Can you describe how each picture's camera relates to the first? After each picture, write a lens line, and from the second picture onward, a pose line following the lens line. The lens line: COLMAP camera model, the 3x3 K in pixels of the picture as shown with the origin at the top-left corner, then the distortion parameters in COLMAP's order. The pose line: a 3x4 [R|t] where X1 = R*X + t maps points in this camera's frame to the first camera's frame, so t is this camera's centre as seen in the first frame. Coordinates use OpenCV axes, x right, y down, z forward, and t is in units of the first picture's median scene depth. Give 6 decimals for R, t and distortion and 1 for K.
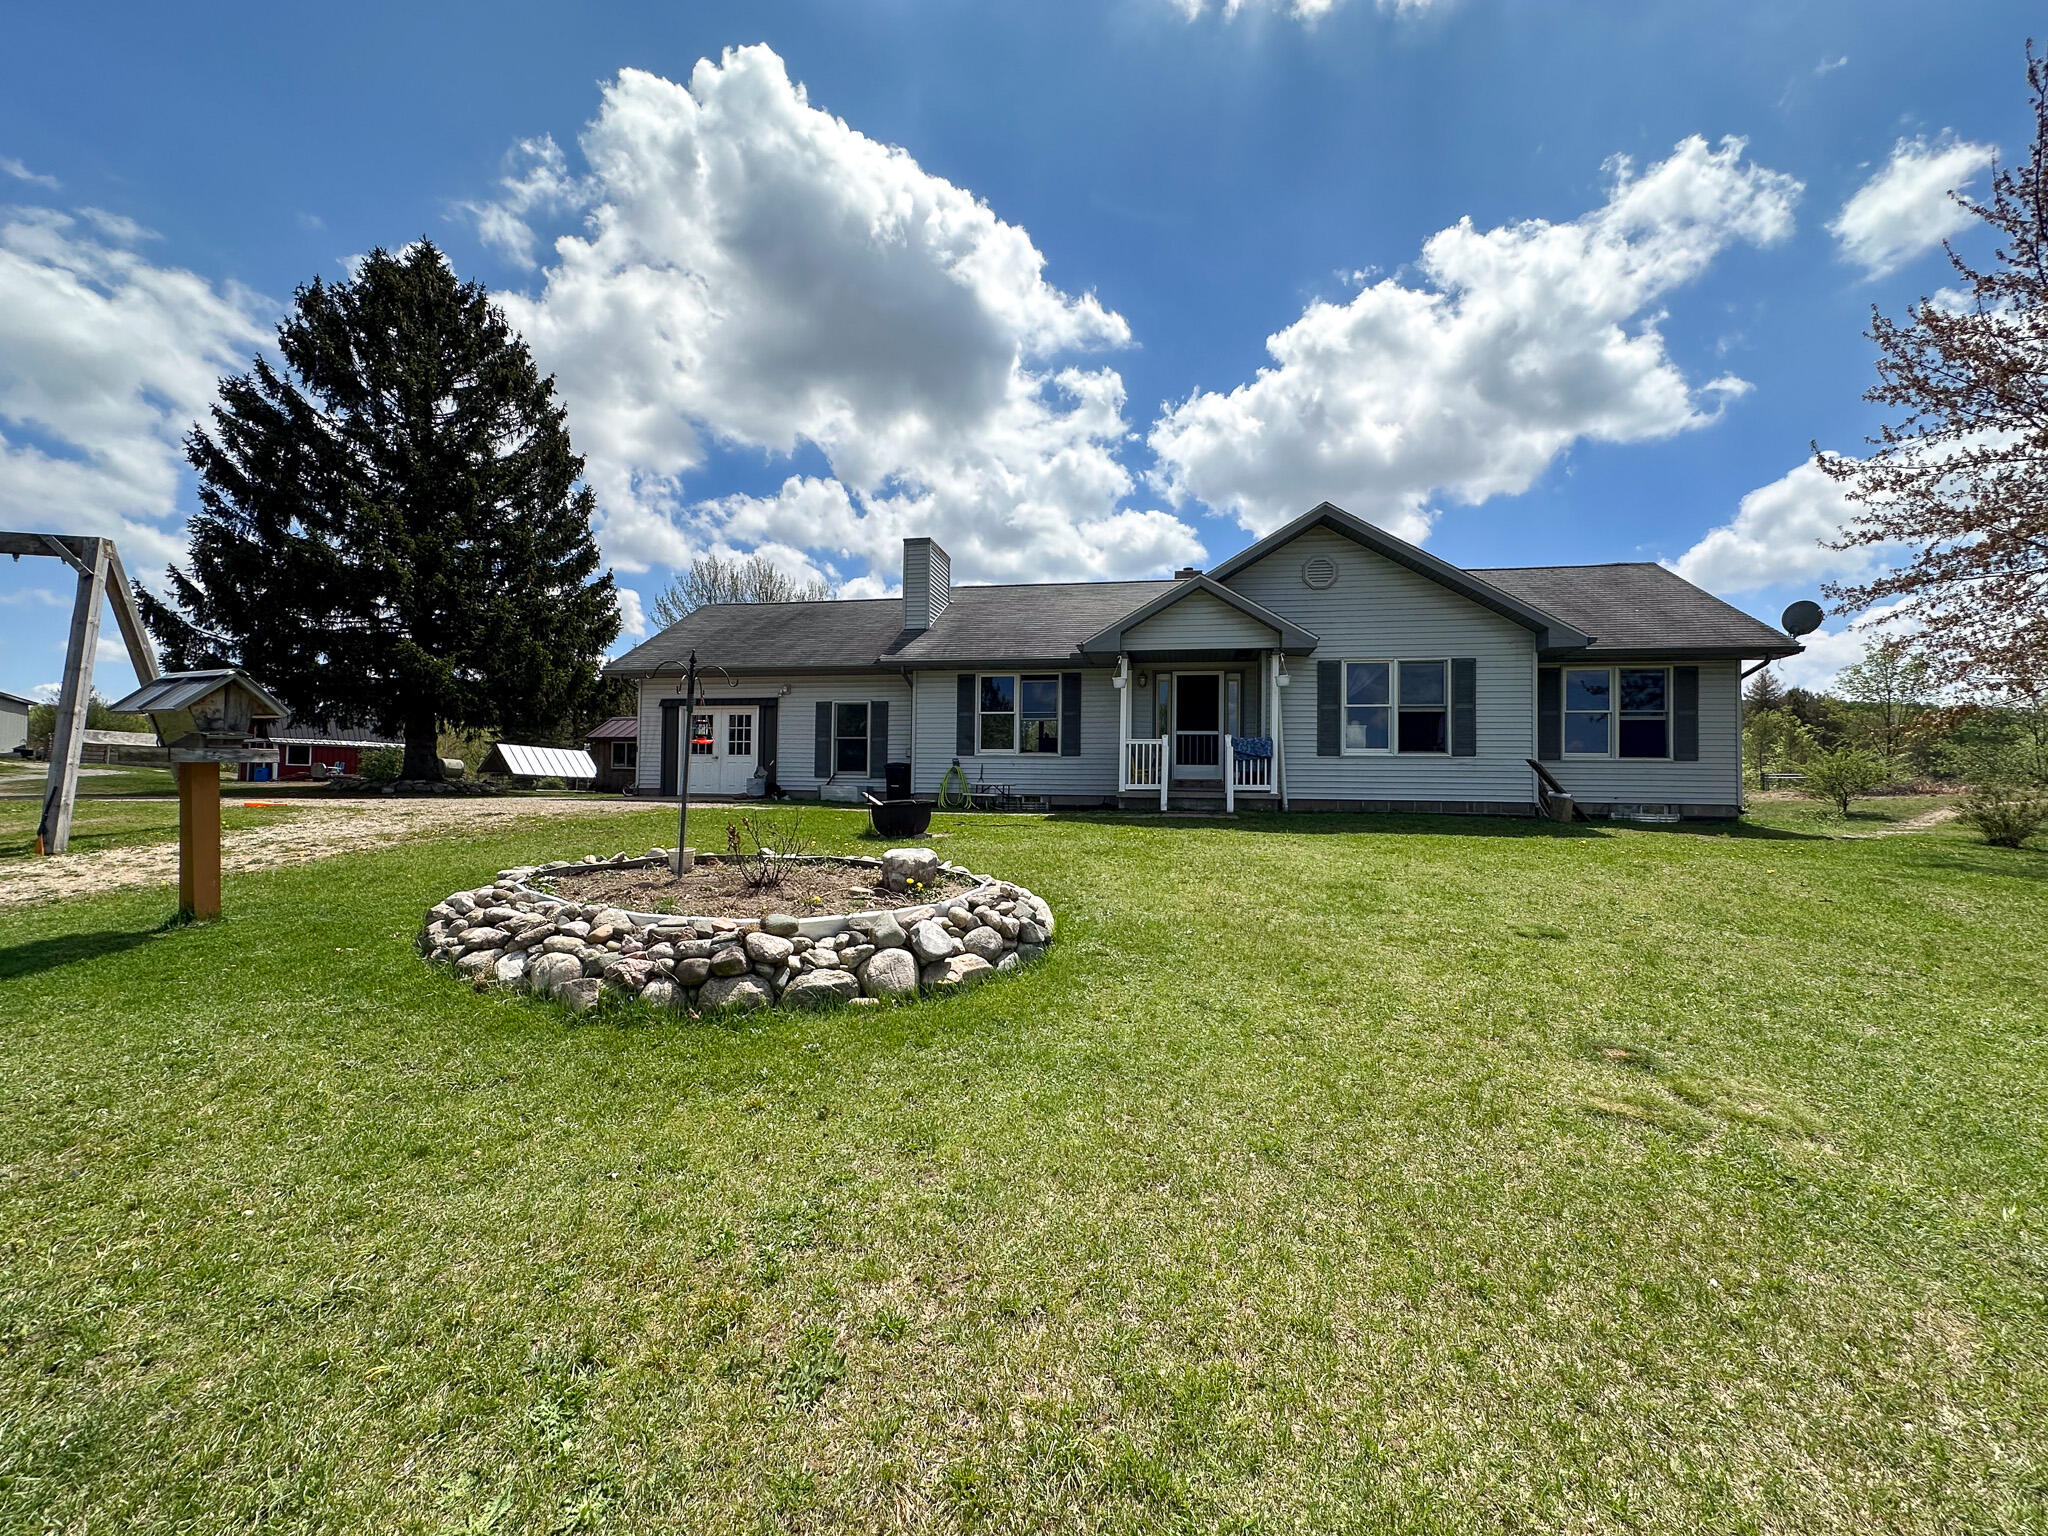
lens RADIAL K [[816.0, 0, 1017.7], [0, 816.0, 766.9], [0, 0, 1]] dist [0.000249, -0.000039]
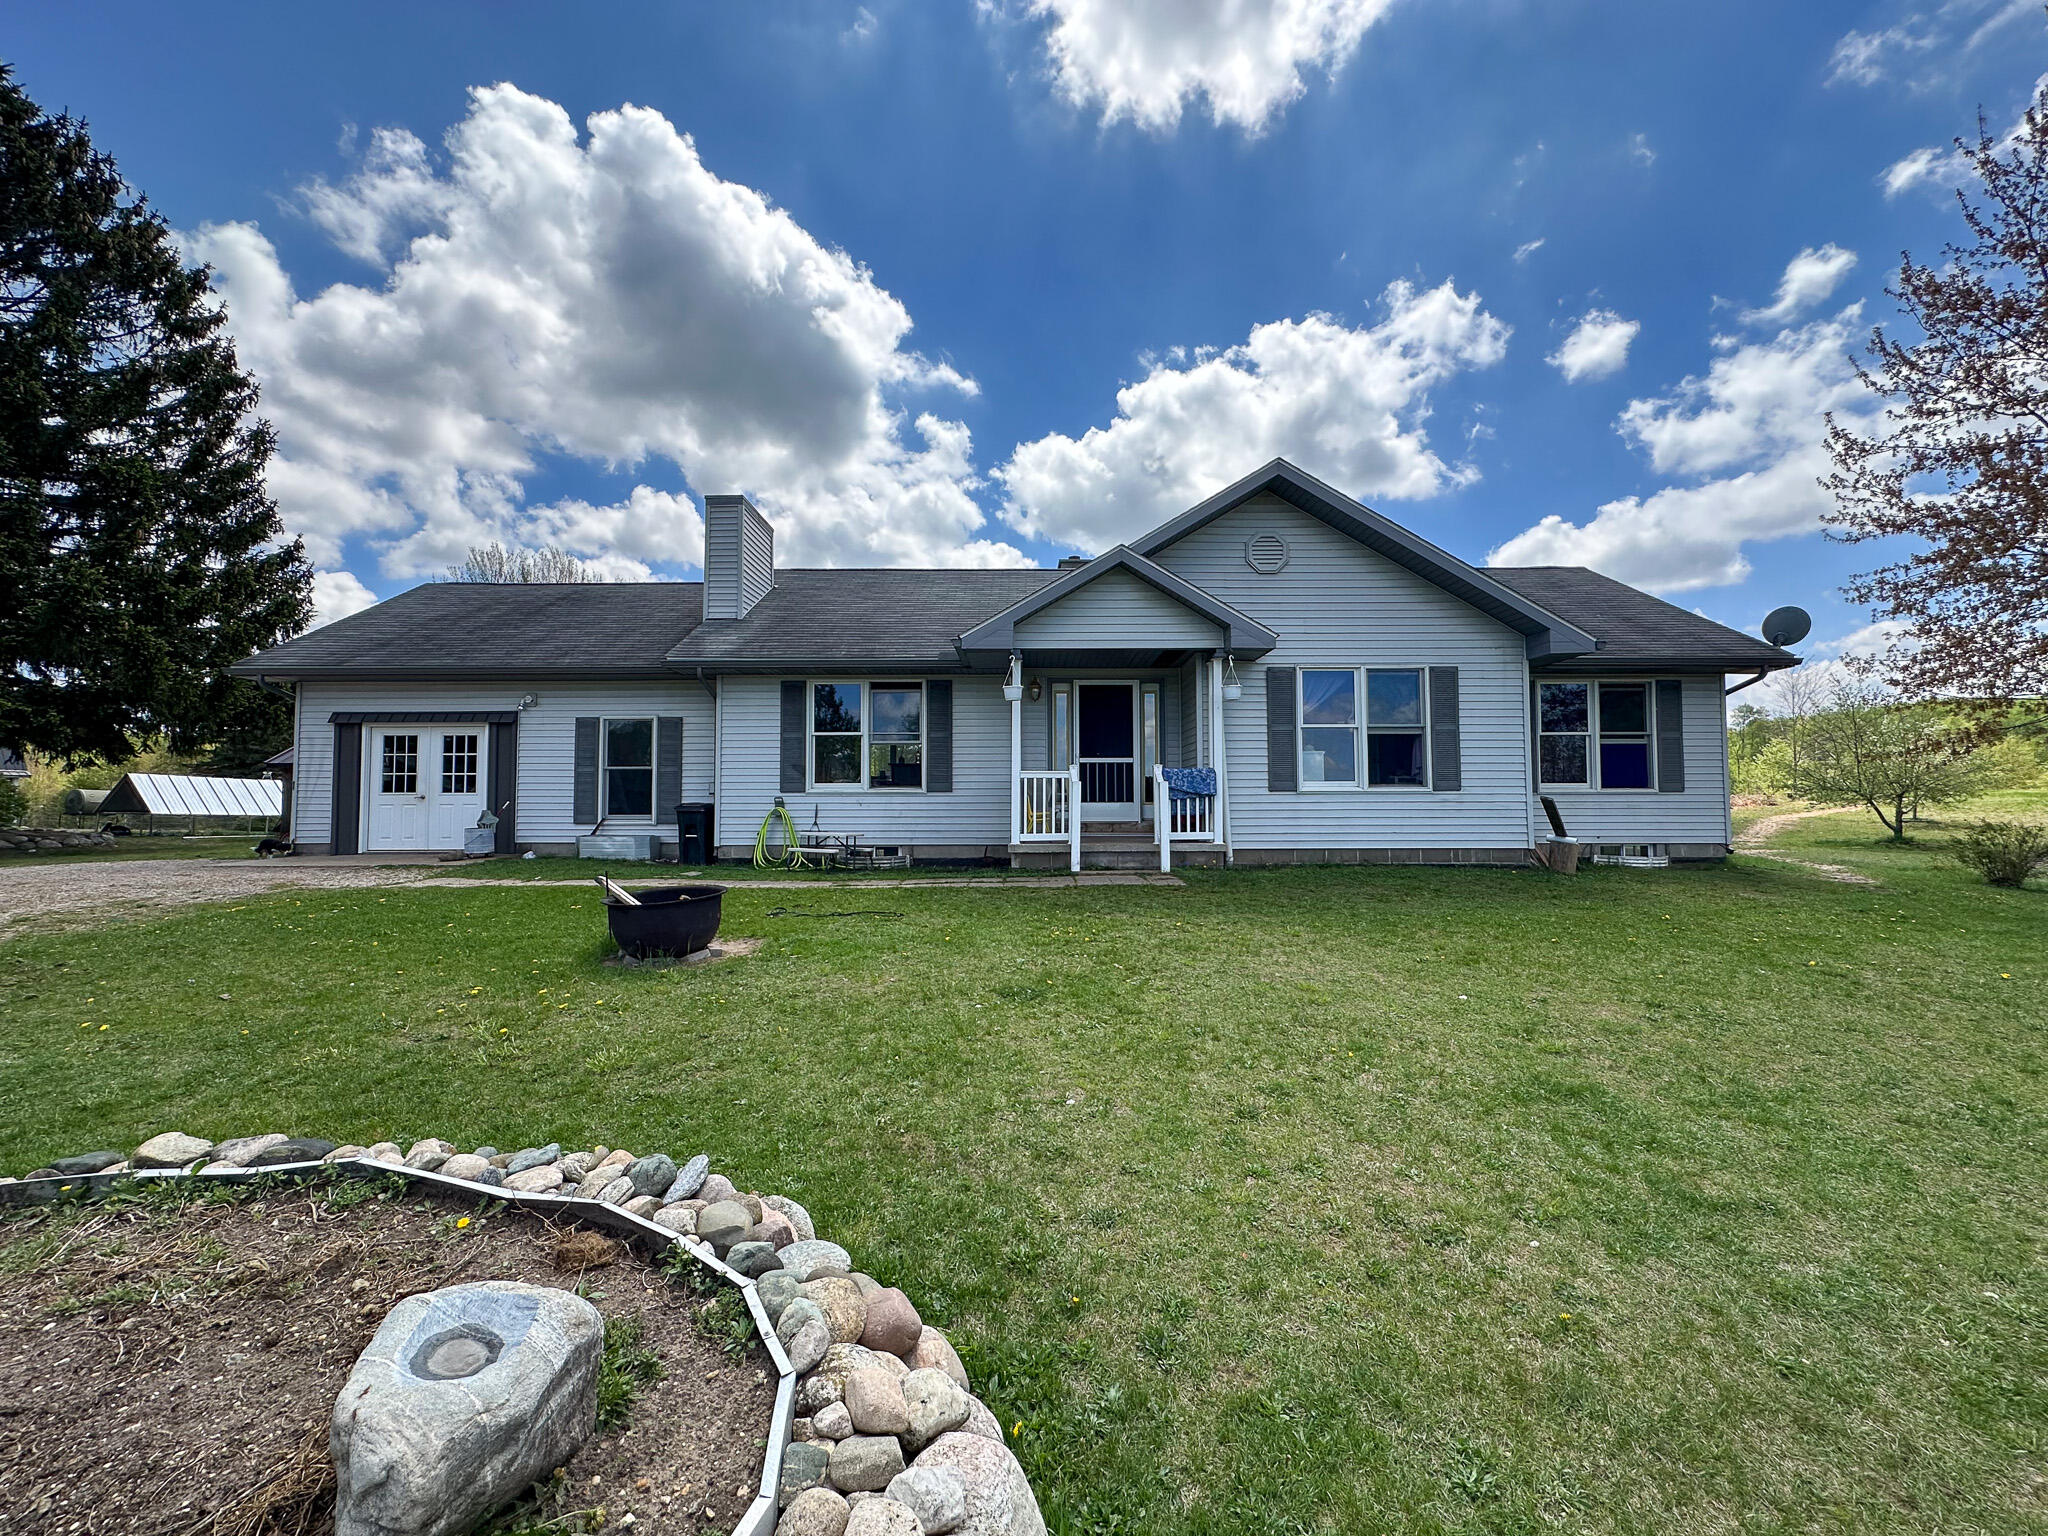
lens RADIAL K [[816.0, 0, 1017.7], [0, 816.0, 766.9], [0, 0, 1]] dist [0.000249, -0.000039]
pose [[0.981900, -0.007316, 0.189258, -0.005419], [0.010716, 0.999799, -0.016949, -0.023661], [-0.189096, 0.018670, 0.981781, 0.267586]]
